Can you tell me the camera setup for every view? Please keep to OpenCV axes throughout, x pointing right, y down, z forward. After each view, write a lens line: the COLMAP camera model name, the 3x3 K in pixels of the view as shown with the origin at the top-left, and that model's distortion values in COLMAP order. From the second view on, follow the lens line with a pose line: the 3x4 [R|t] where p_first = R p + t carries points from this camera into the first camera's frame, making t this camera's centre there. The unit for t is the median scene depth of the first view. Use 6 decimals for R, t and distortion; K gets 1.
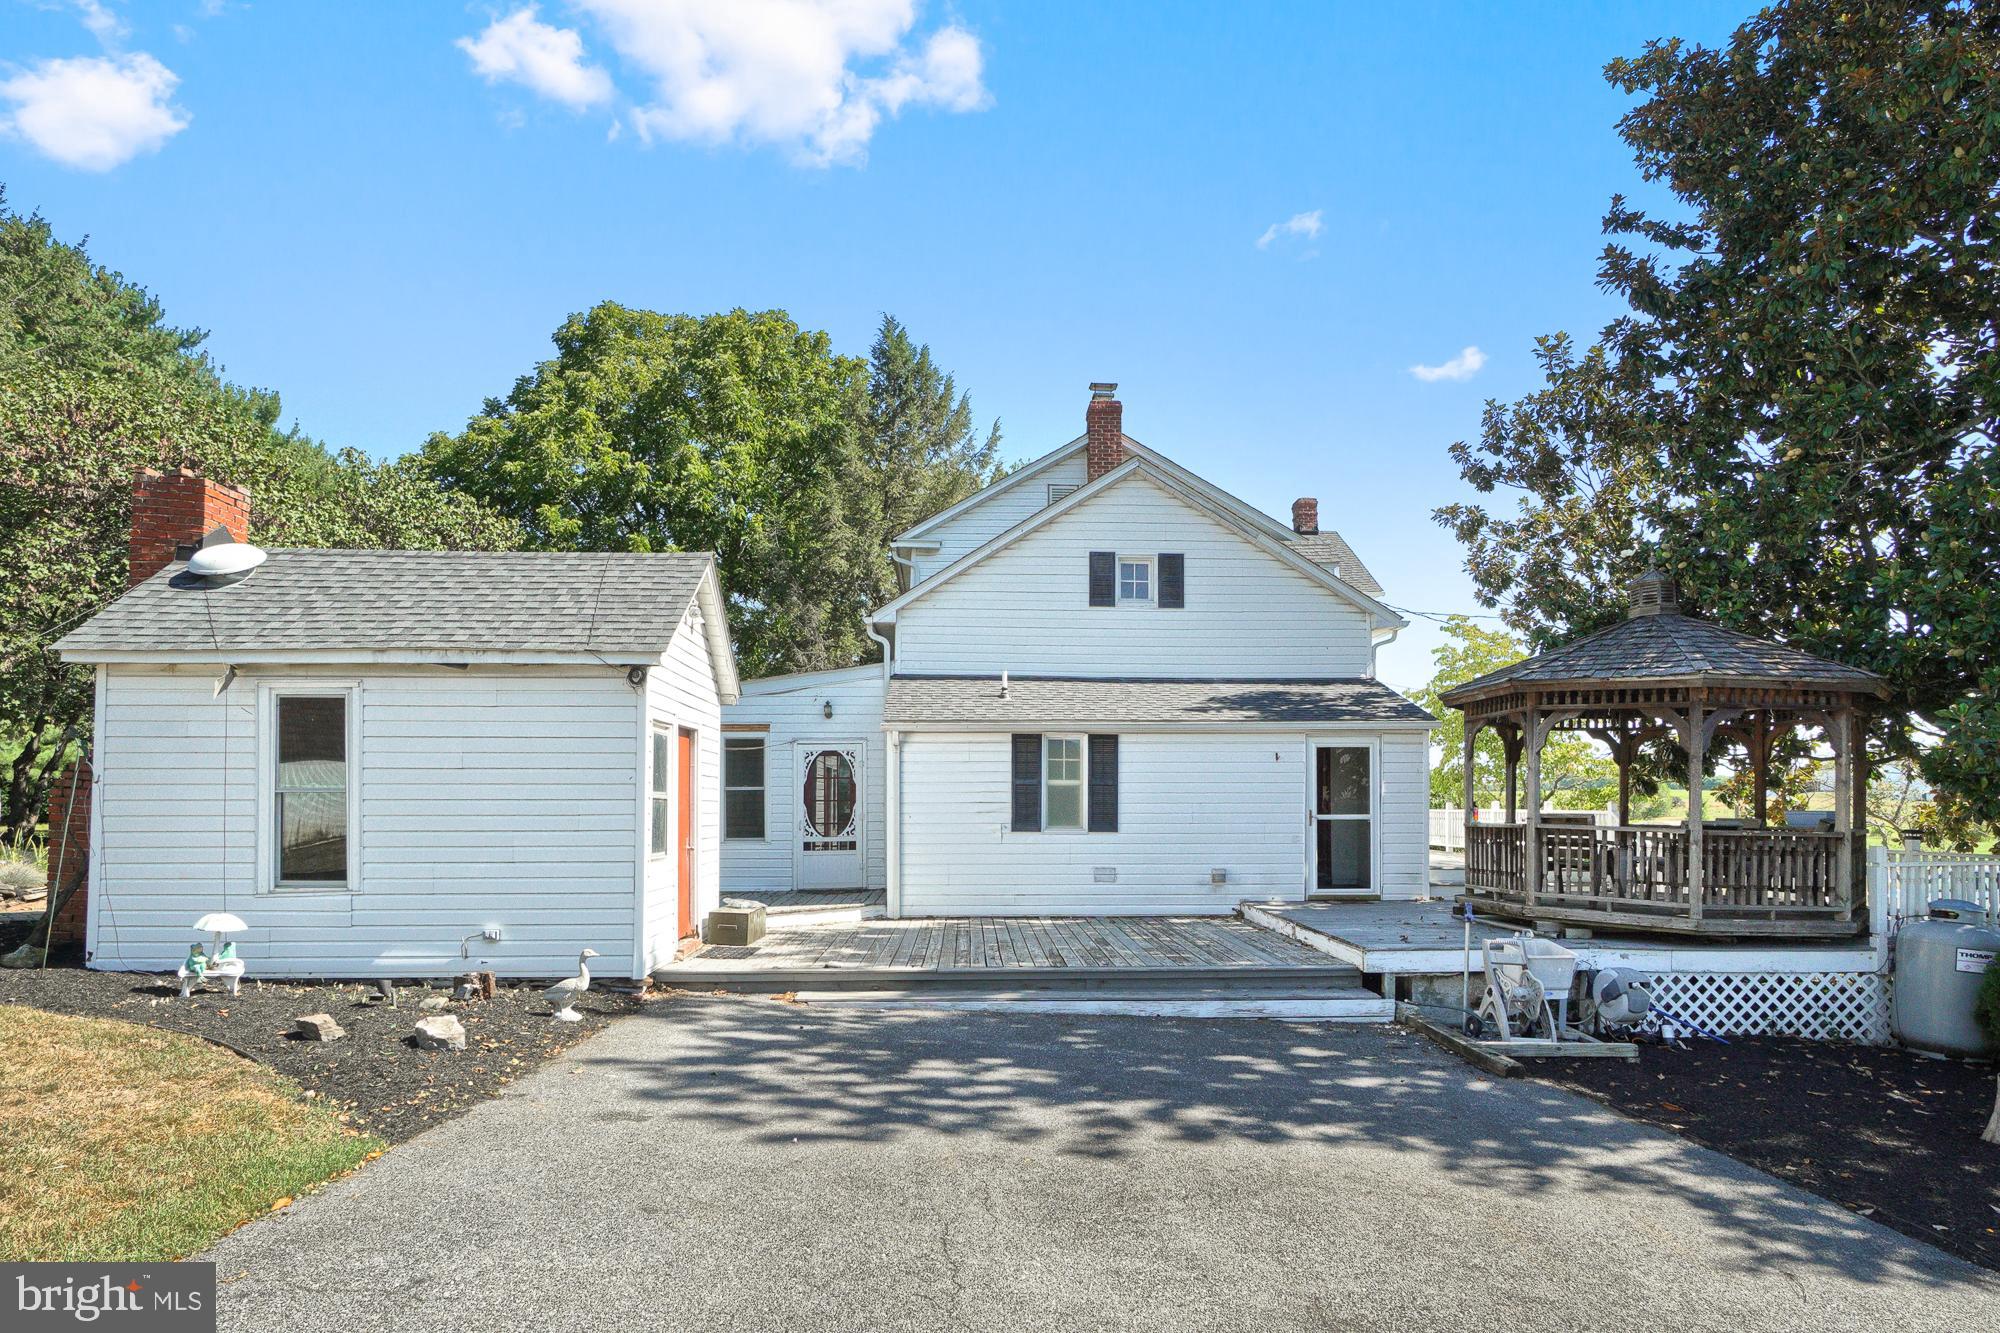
lens RADIAL K [[1092.8, 0, 999.9], [0, 1092.8, 728.0], [0, 0, 1]] dist [-0.011367, 0.009398]
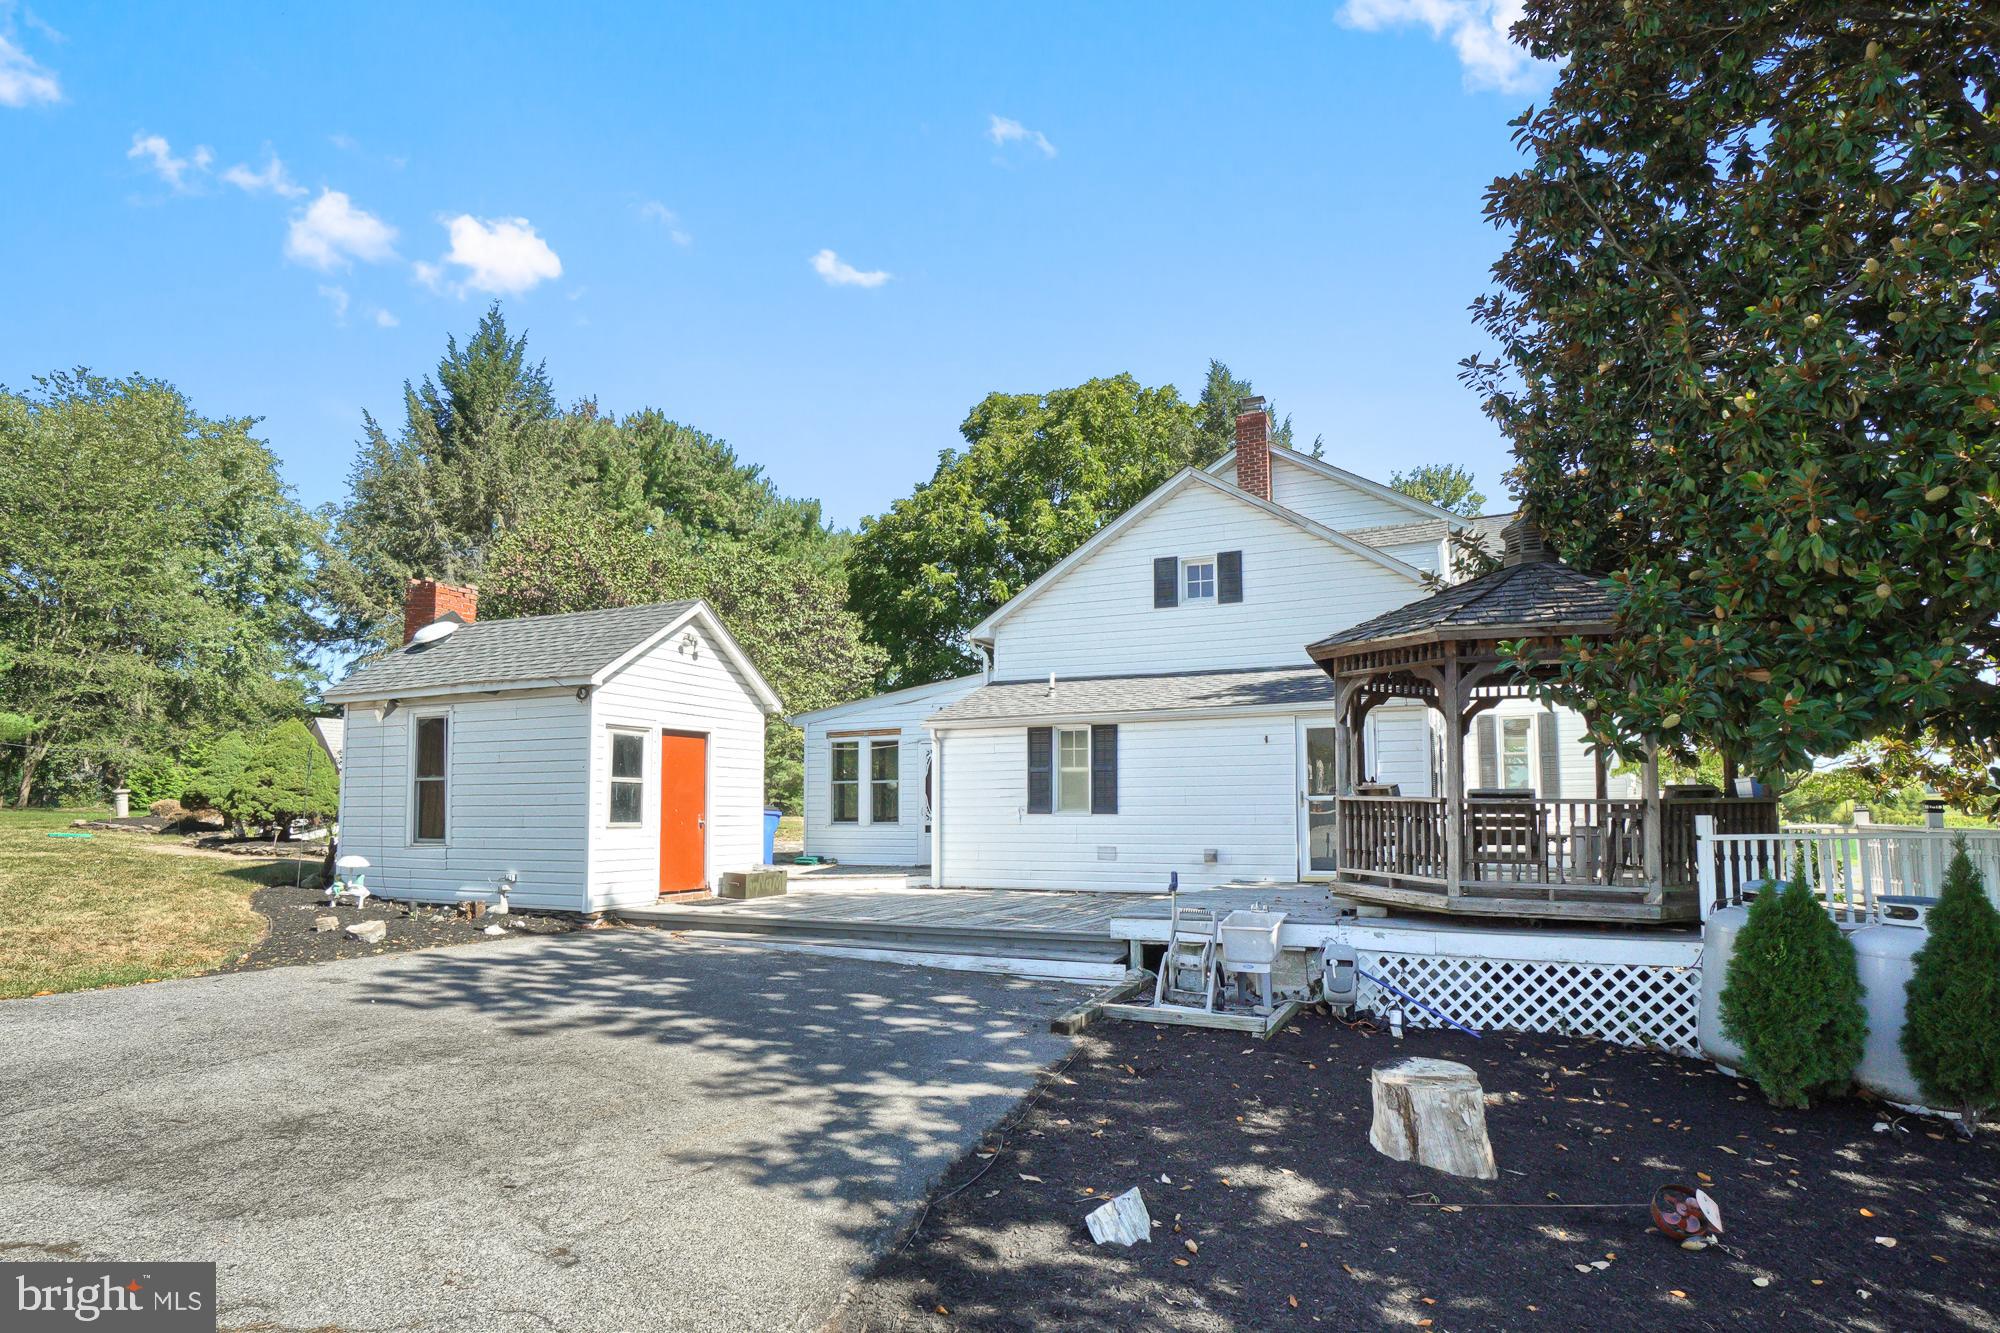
lens RADIAL K [[990.6, 0, 1006.4], [0, 990.6, 681.4], [0, 0, 1]] dist [-0.019879, 0.000871]
pose [[0.902487, -0.059565, -0.426578, 0.434671], [0.034930, 0.997251, -0.065351, 0.024179], [0.429298, 0.044078, 0.902087, 0.059696]]
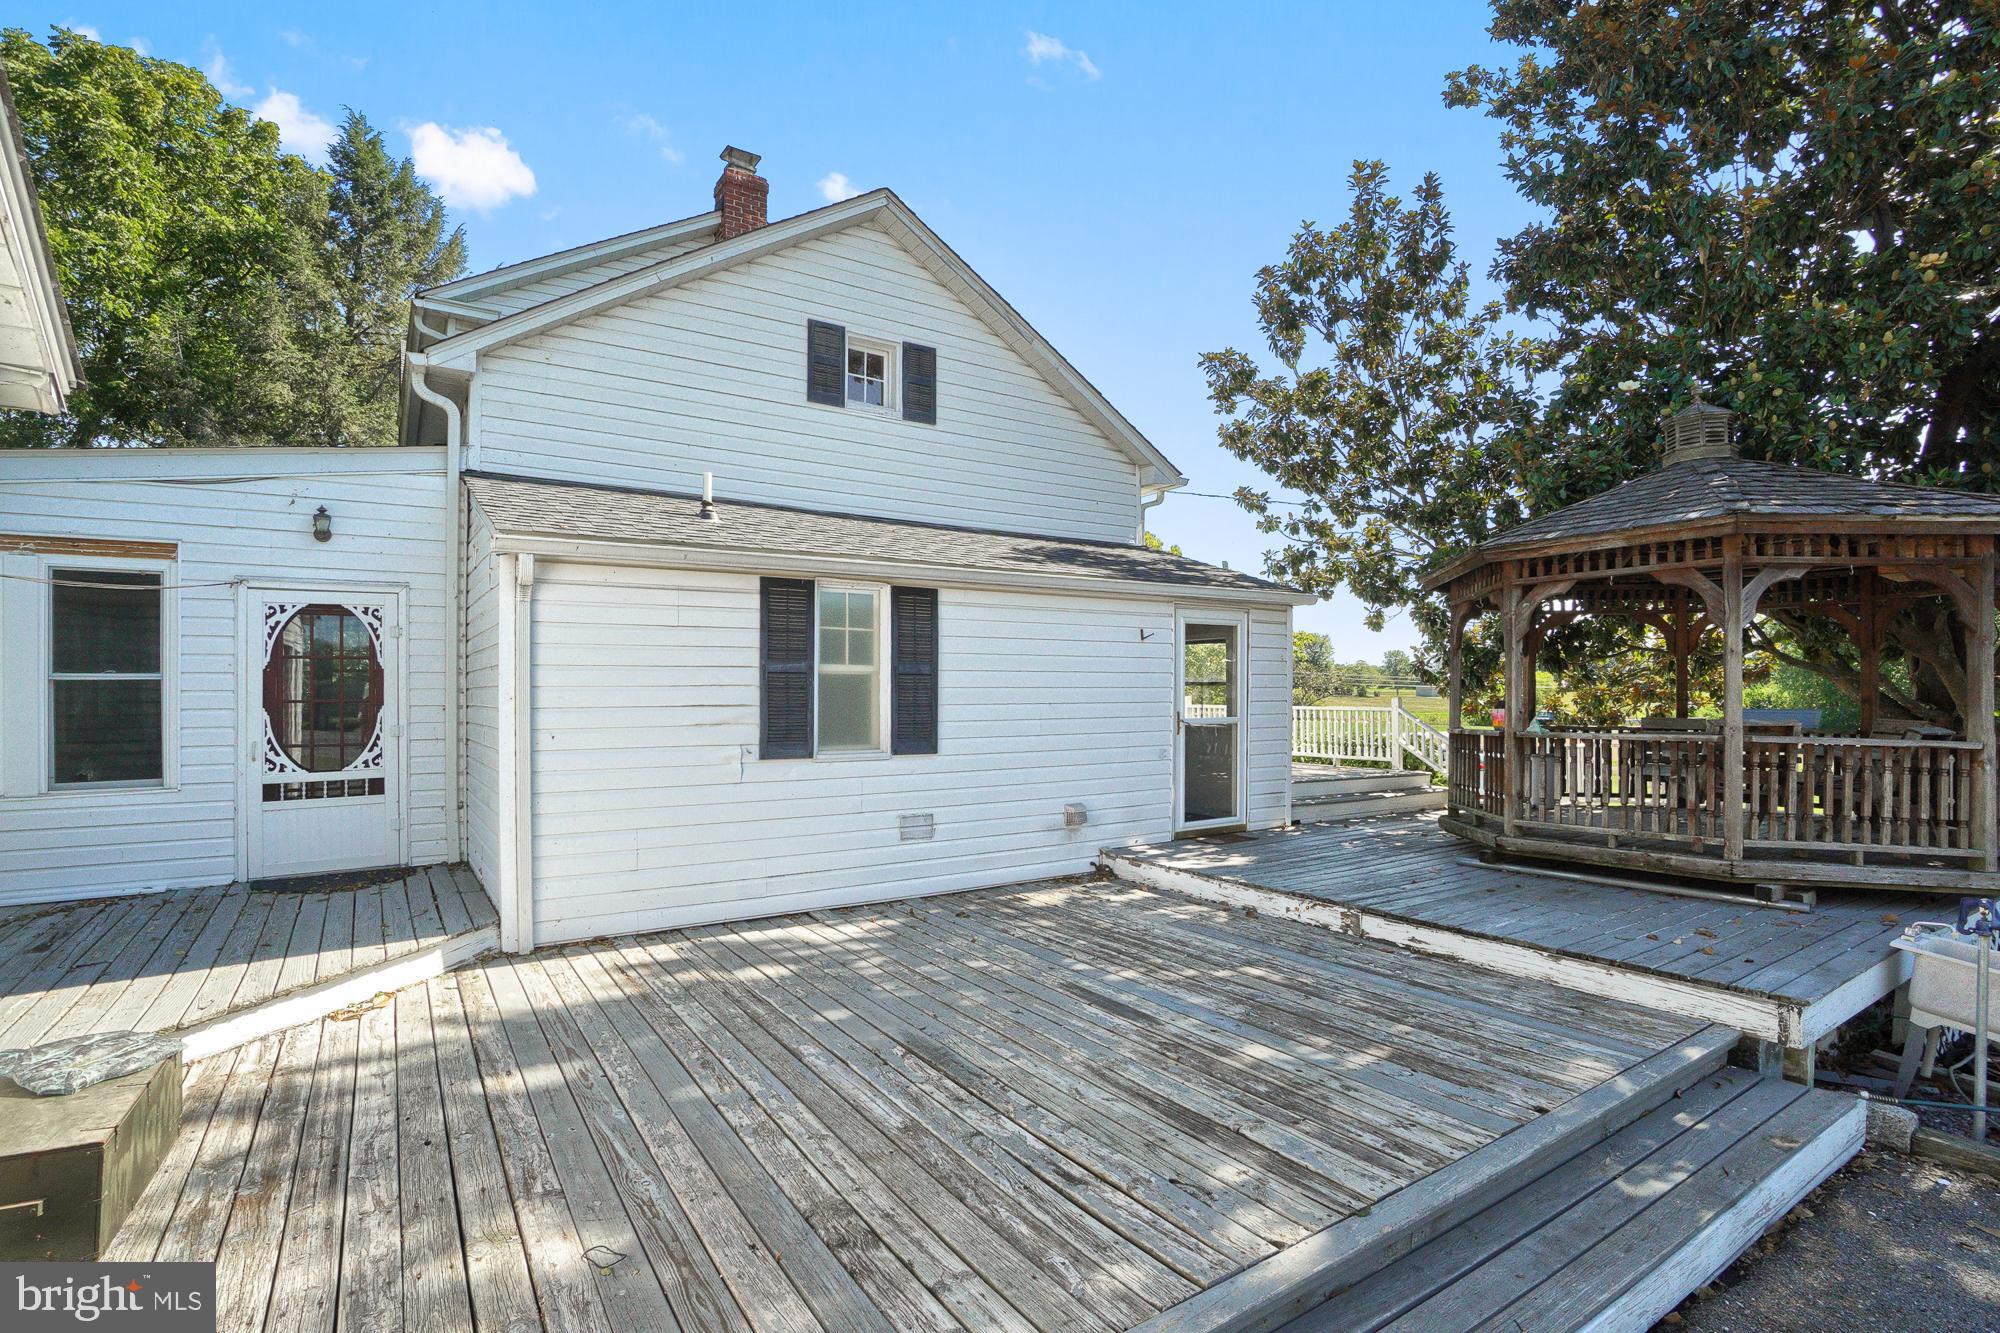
lens RADIAL K [[920.0, 0, 997.0], [0, 920.0, 673.7], [0, 0, 1]] dist [-0.039836, 0.004771]
pose [[0.855473, 0.009108, 0.517767, -0.122573], [-0.032330, 0.998834, 0.035847, 0.032932], [-0.516837, -0.047406, 0.854770, 0.557013]]
